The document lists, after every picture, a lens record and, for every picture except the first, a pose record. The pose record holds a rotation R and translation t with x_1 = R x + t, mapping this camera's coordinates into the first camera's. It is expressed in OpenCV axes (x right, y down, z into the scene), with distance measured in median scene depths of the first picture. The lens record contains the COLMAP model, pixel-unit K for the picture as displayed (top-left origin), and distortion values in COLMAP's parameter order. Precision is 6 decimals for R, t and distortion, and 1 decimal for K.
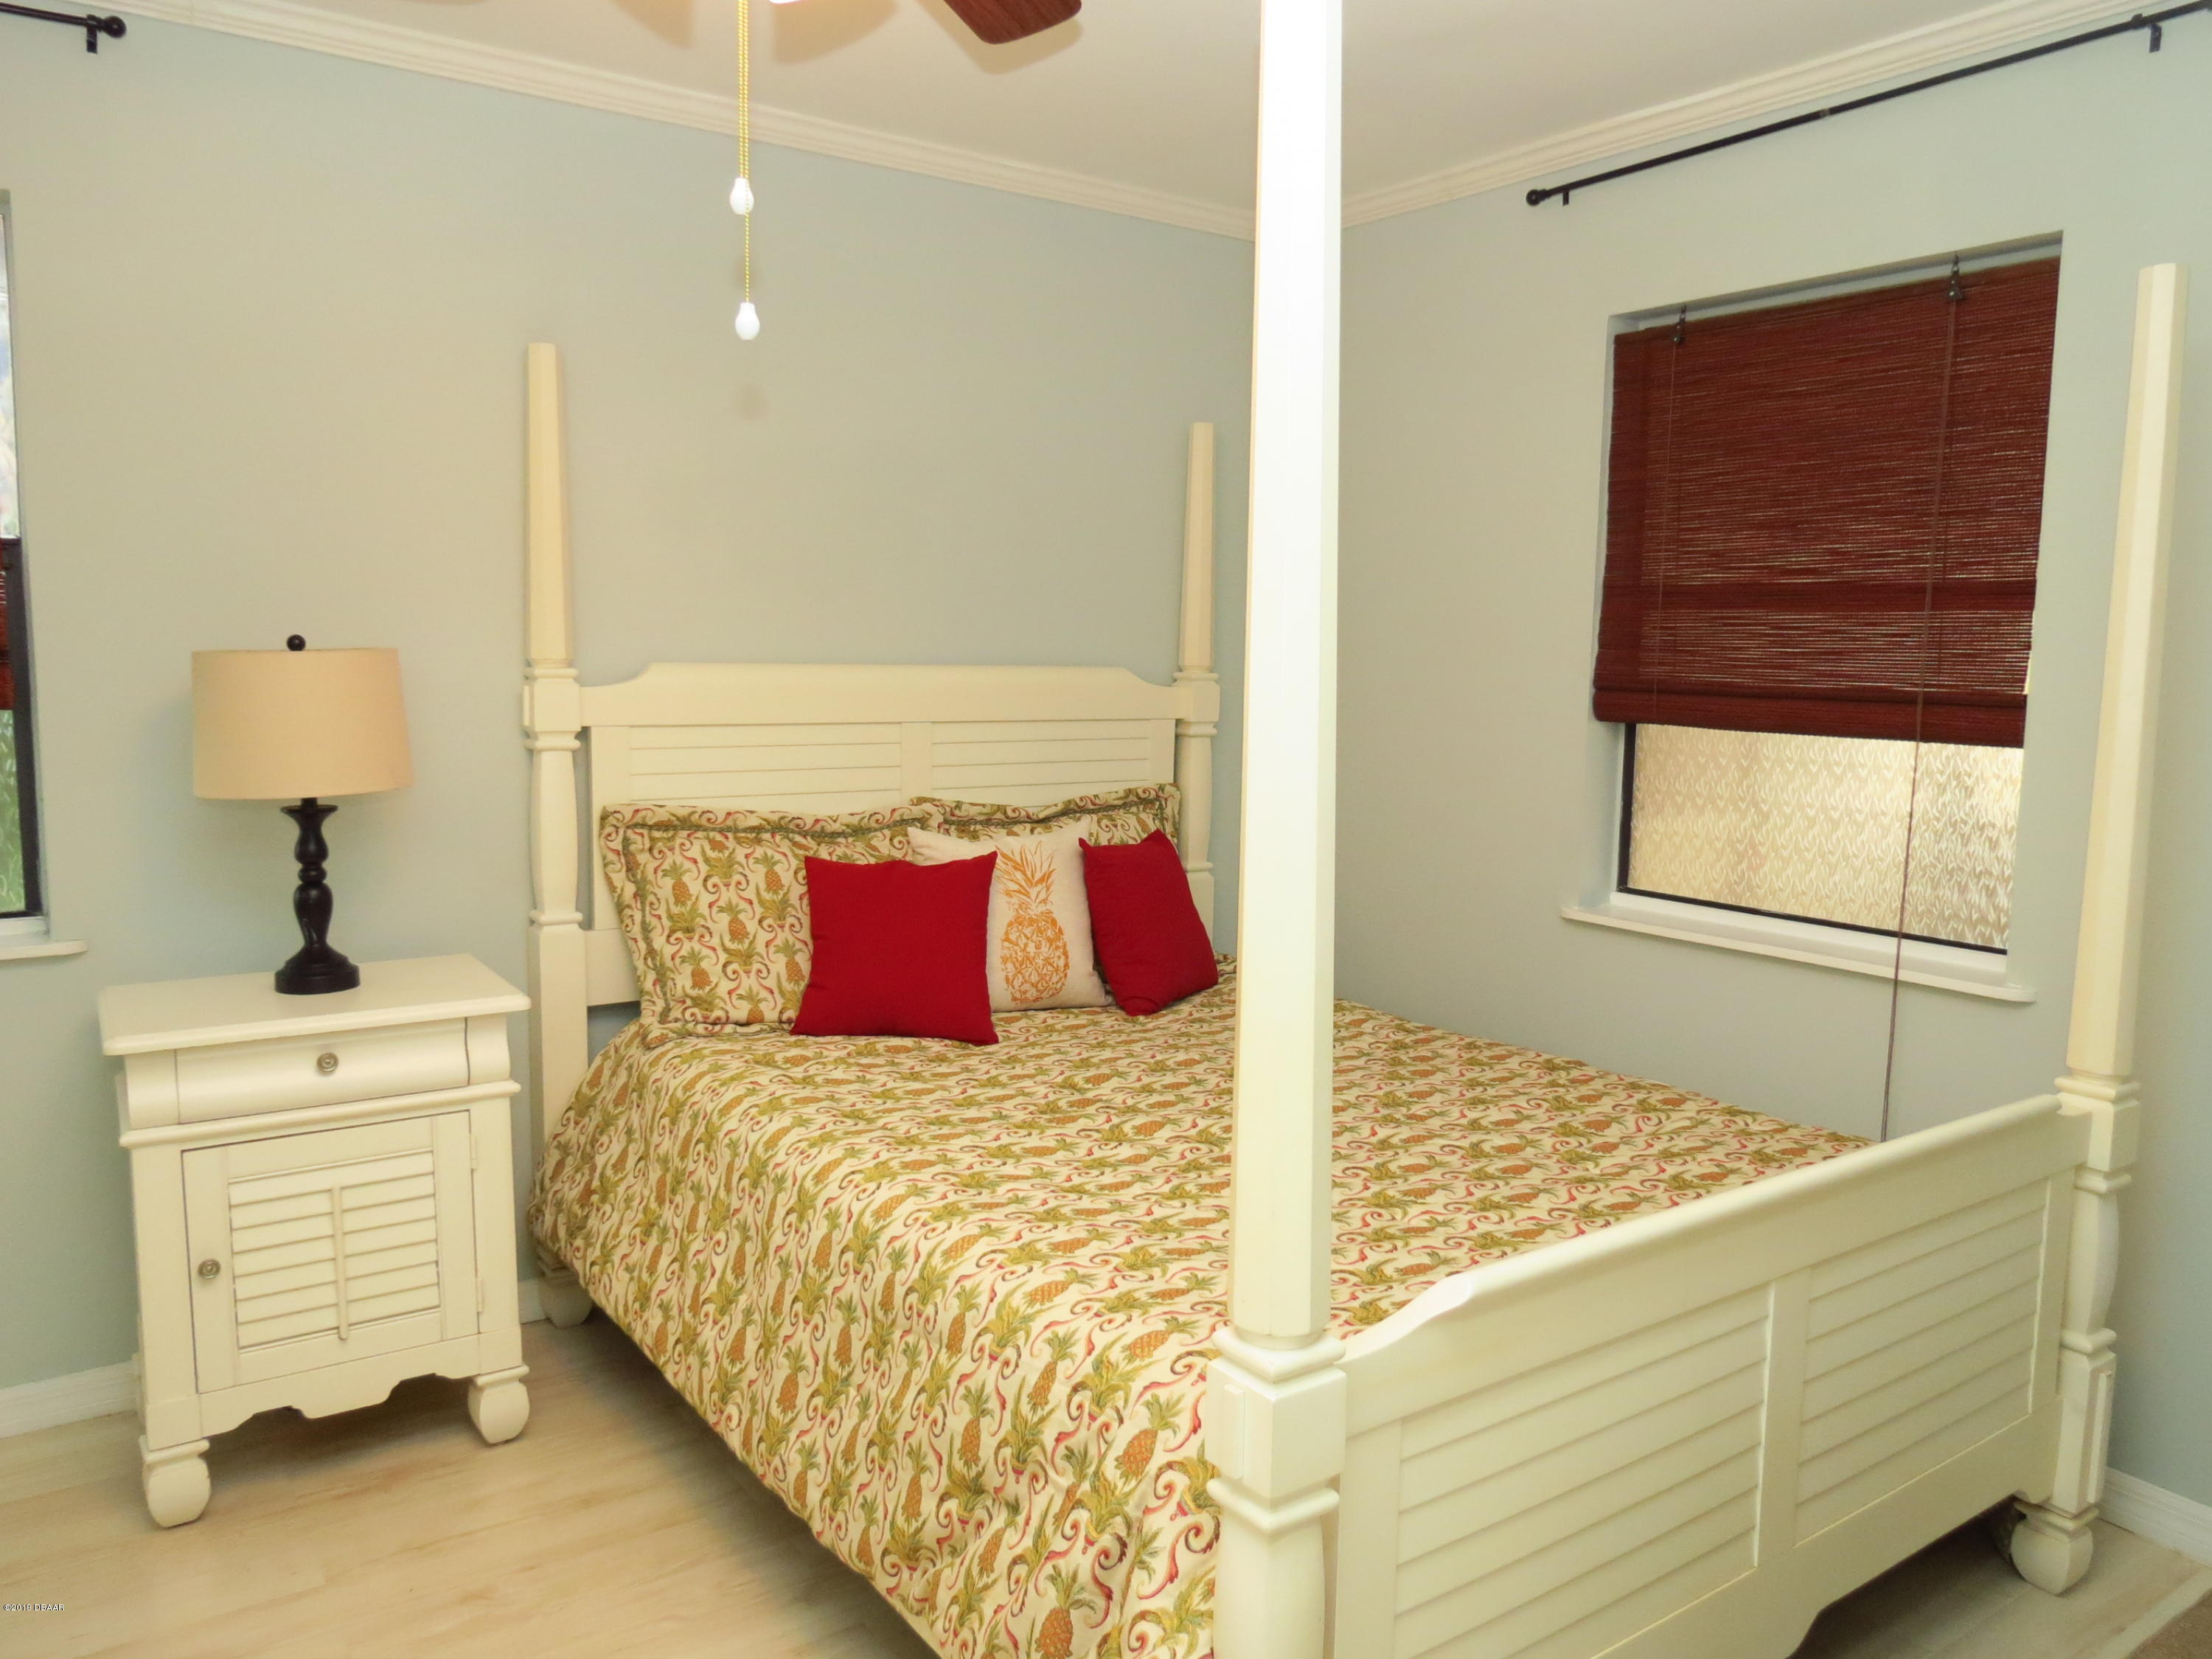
lens RADIAL K [[1571.0, 0, 1113.2], [0, 1571.0, 833.6], [0, 0, 1]] dist [-0.029694, 0.003502]
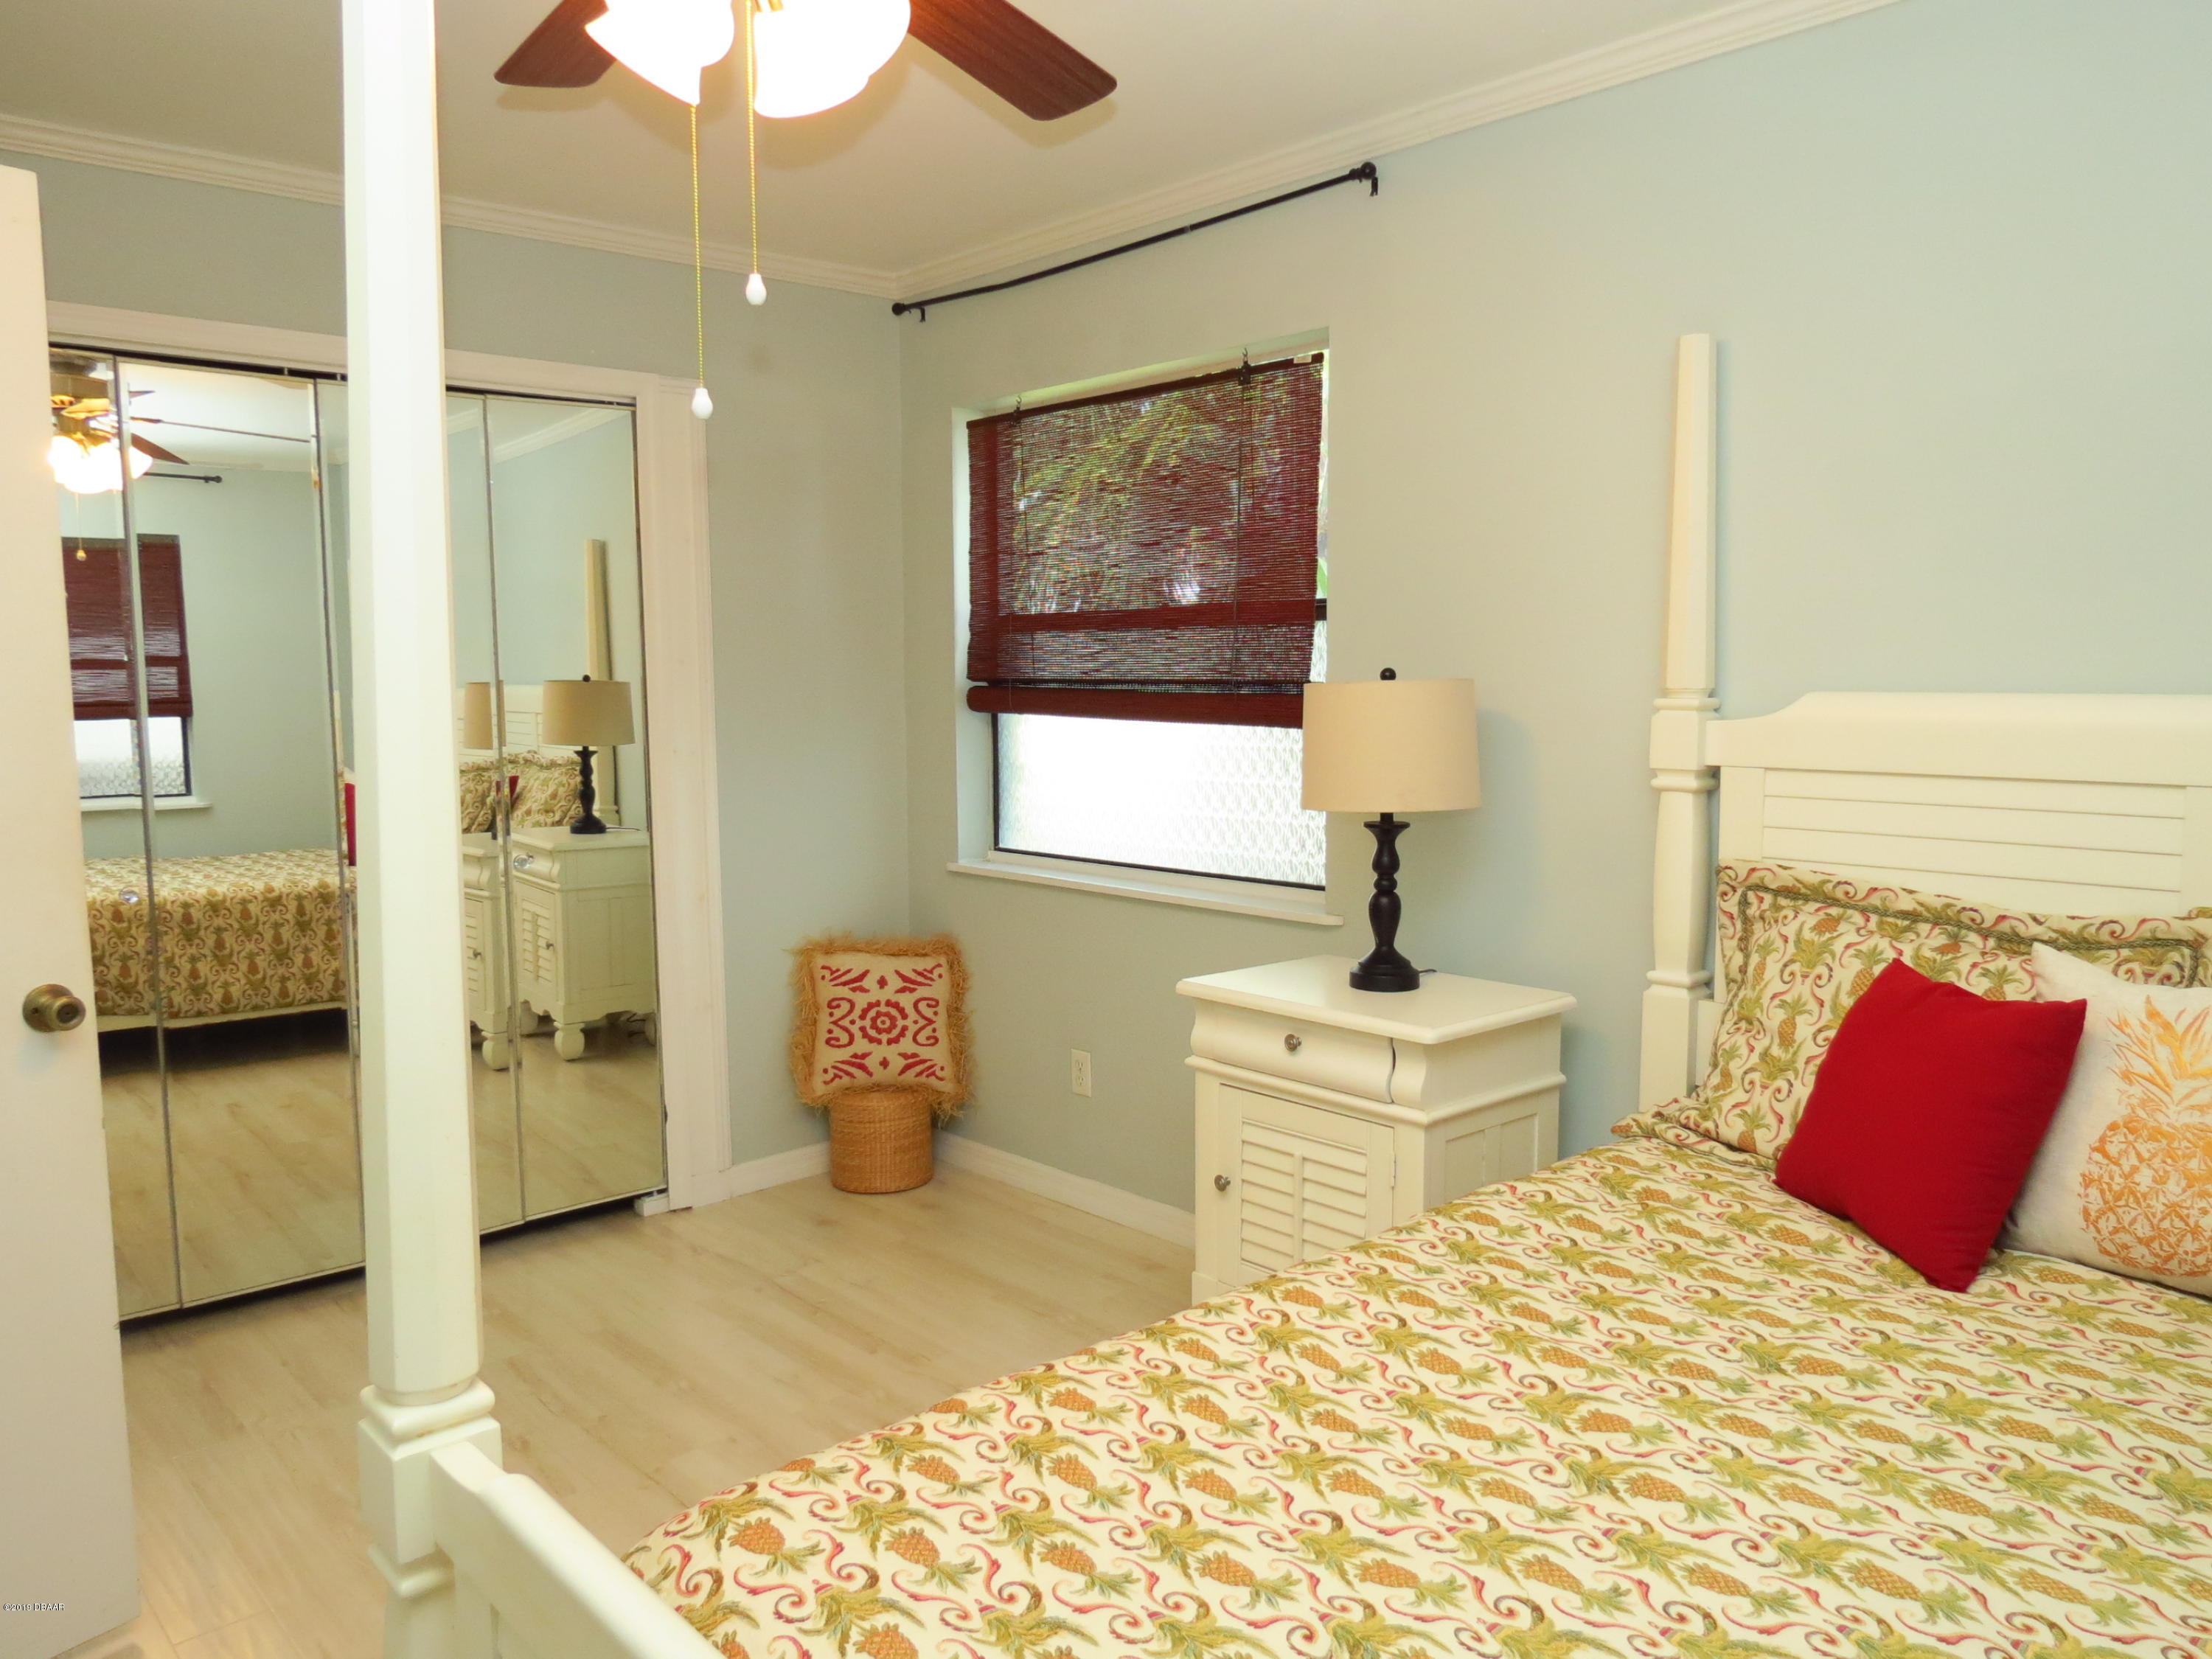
lens RADIAL K [[1571.0, 0, 1113.4], [0, 1571.0, 824.2], [0, 0, 1]] dist [-0.029694, 0.003502]
pose [[0.137394, 0.078027, -0.987438, 0.500868], [-0.105897, 0.992336, 0.063679, -0.059186], [0.984839, 0.095818, 0.144604, 0.581176]]
